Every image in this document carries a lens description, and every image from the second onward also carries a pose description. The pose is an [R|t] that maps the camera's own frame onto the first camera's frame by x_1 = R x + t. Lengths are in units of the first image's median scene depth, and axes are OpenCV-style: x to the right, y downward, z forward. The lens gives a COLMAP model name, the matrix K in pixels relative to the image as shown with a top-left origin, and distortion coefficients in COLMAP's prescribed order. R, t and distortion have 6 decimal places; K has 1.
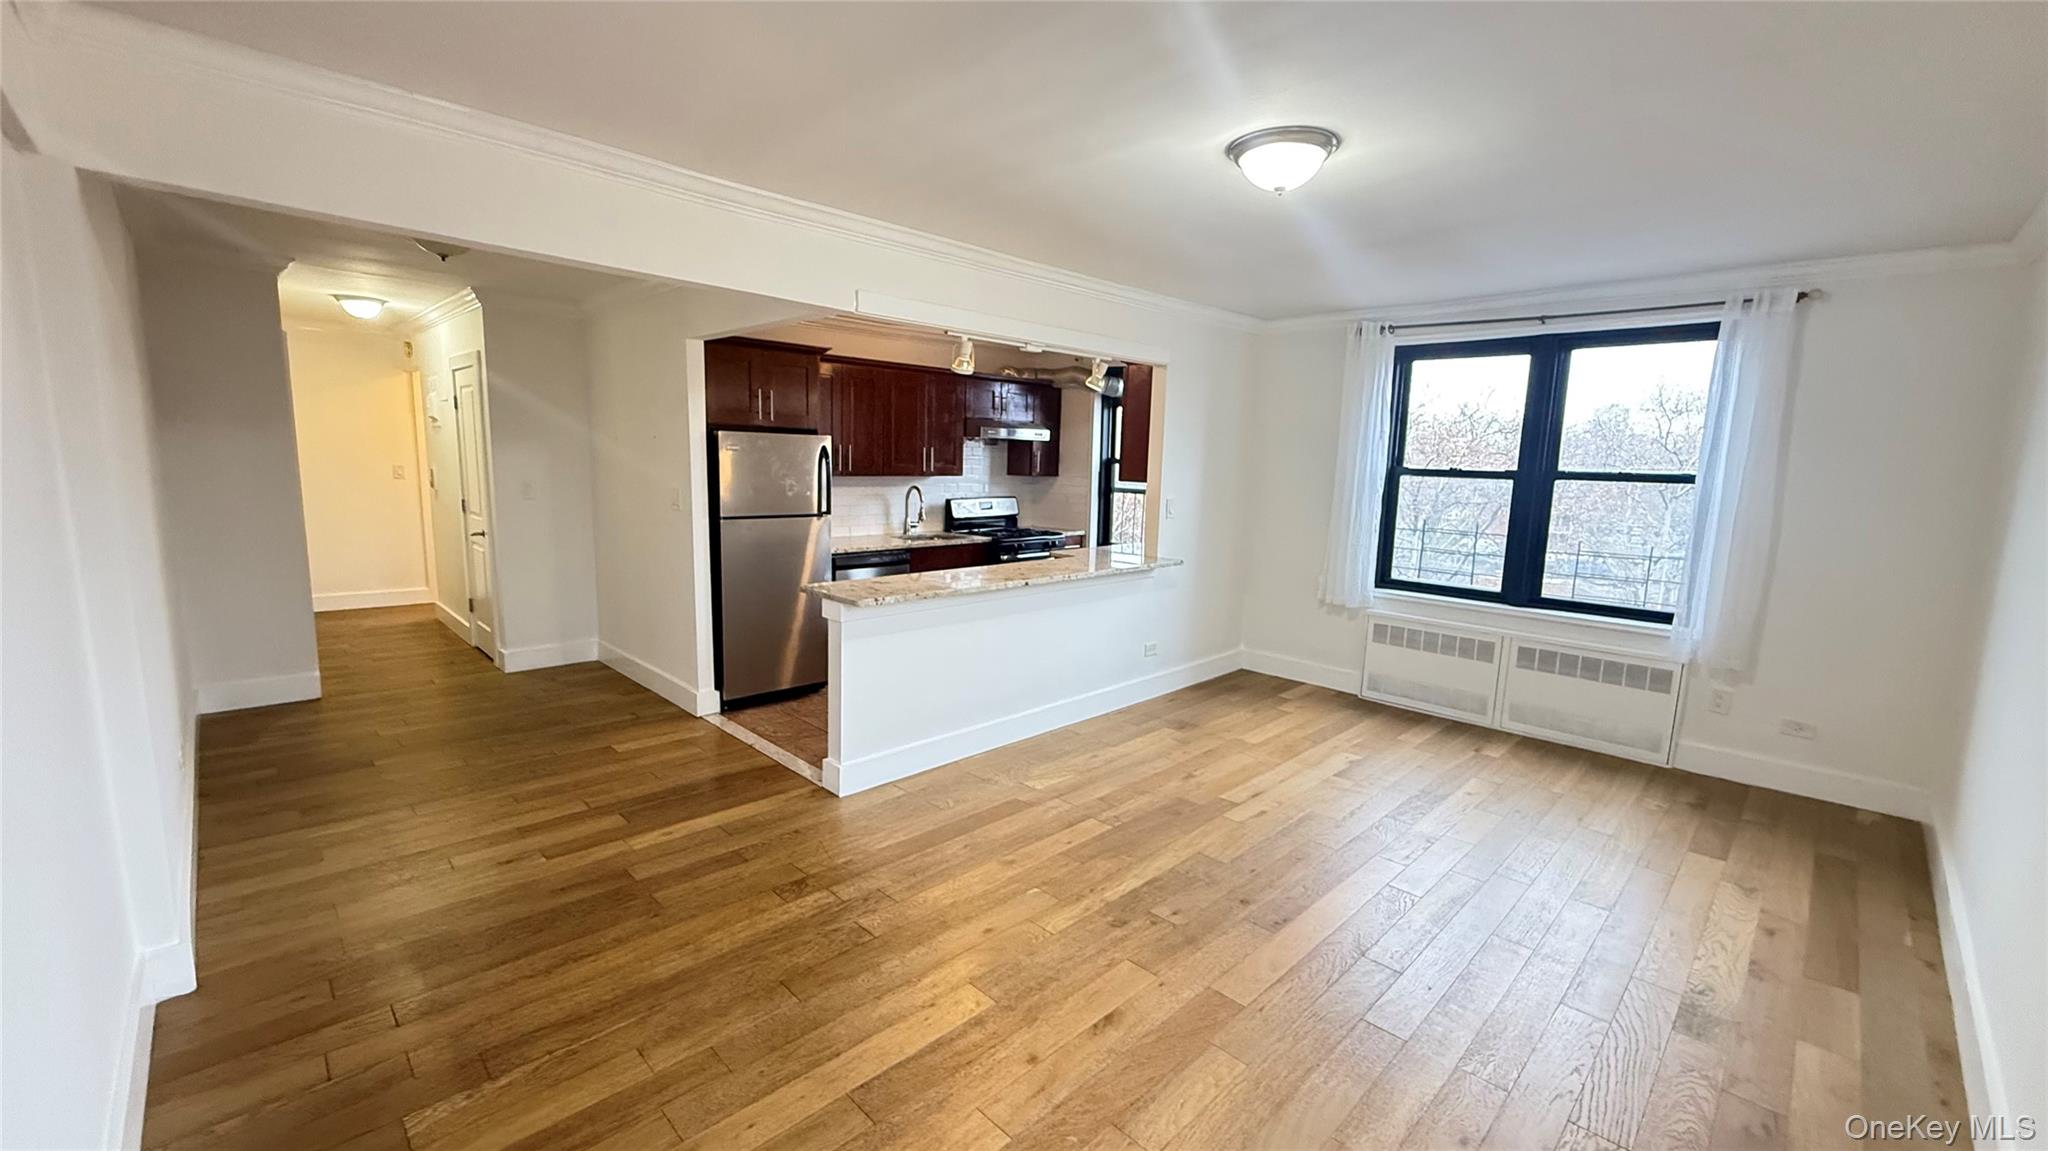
lens RADIAL K [[812.0, 0, 1014.7], [0, 812.0, 572.8], [0, 0, 1]] dist [0.001232, 0.000115]
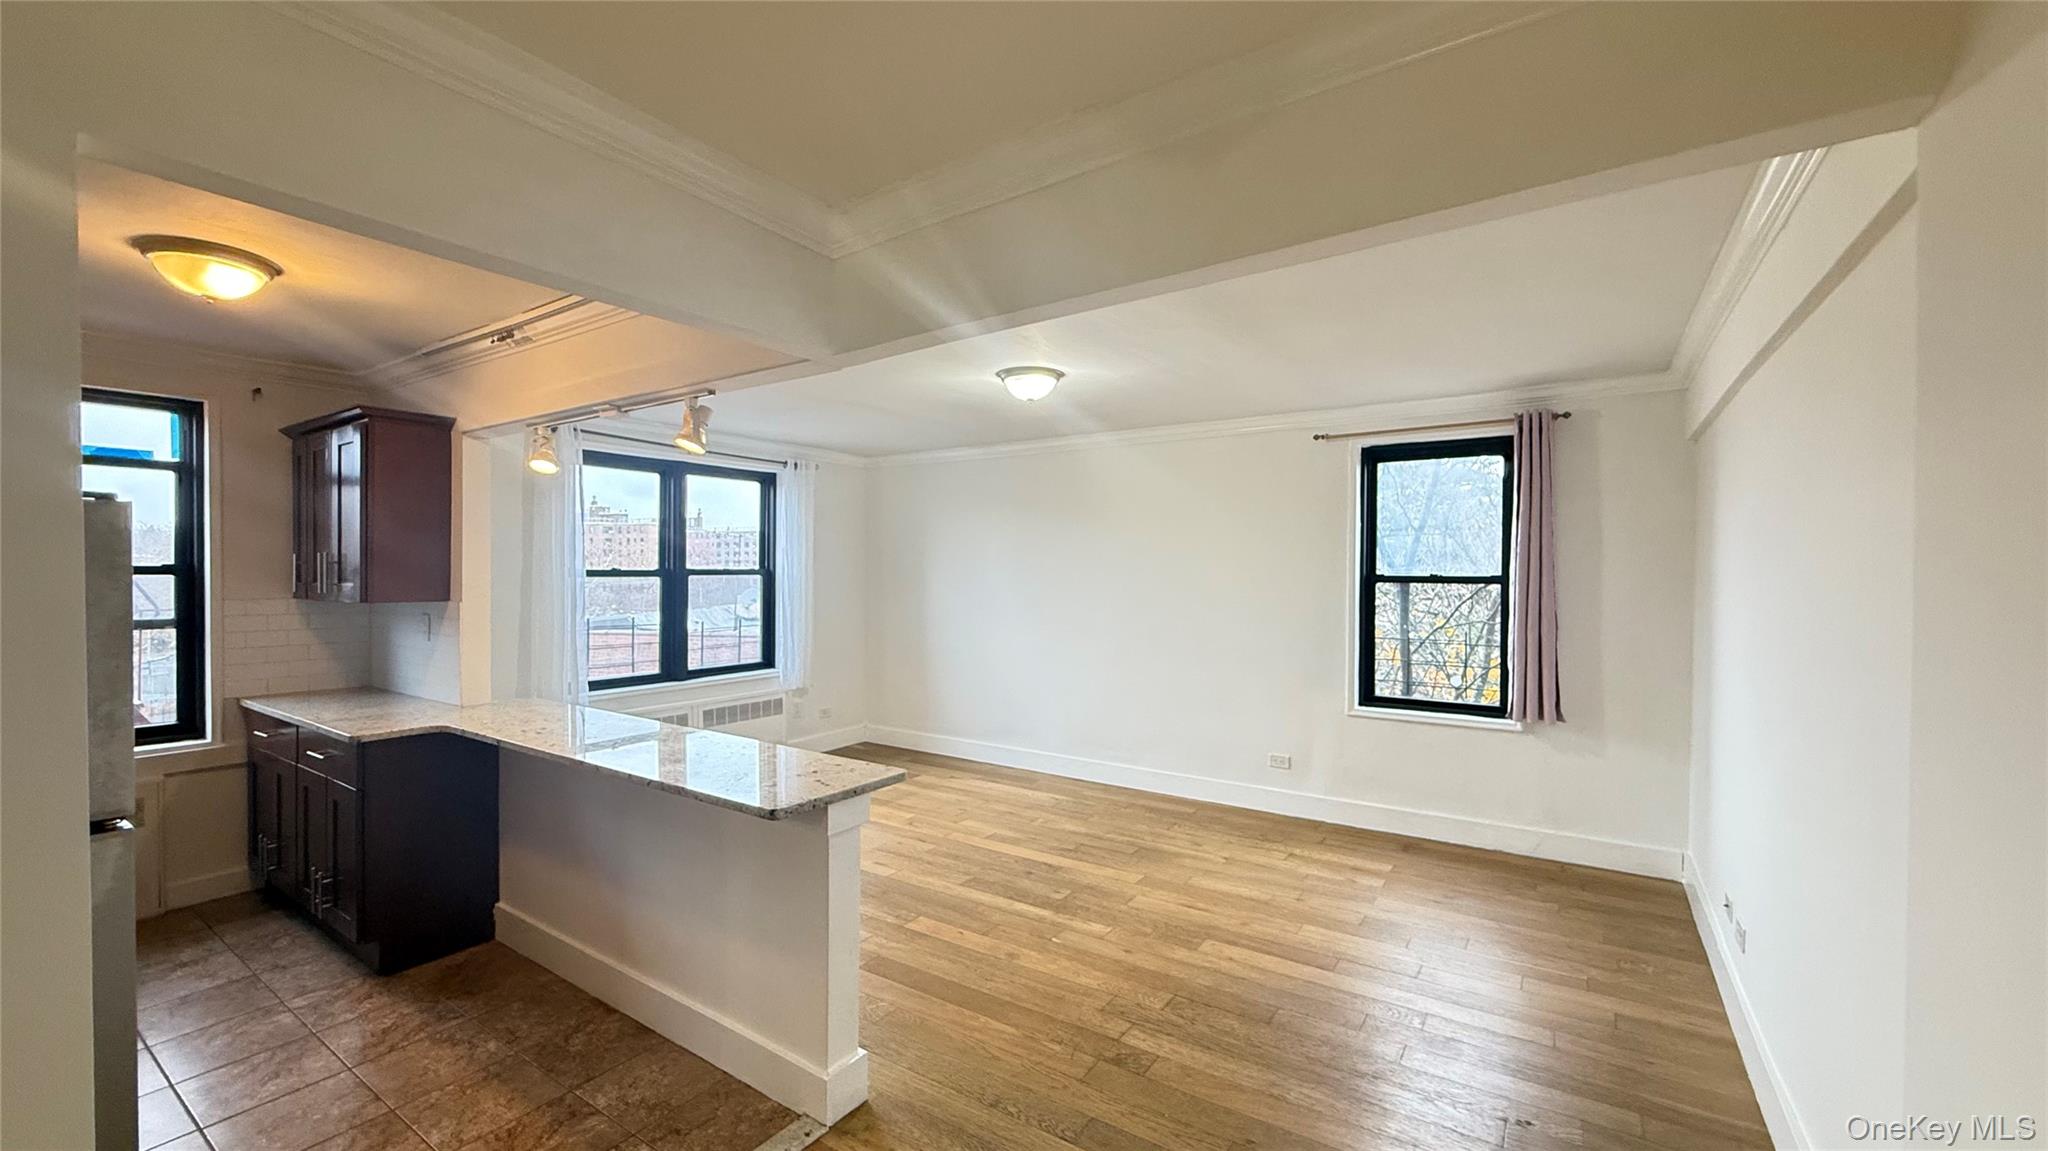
lens RADIAL K [[812.0, 0, 1014.7], [0, 812.0, 572.8], [0, 0, 1]] dist [0.001232, 0.000115]
pose [[-0.199688, -0.029762, 0.979407, -0.968599], [0.126439, 0.990399, 0.055875, -0.180665], [-0.971667, 0.134993, -0.194008, 1.078042]]
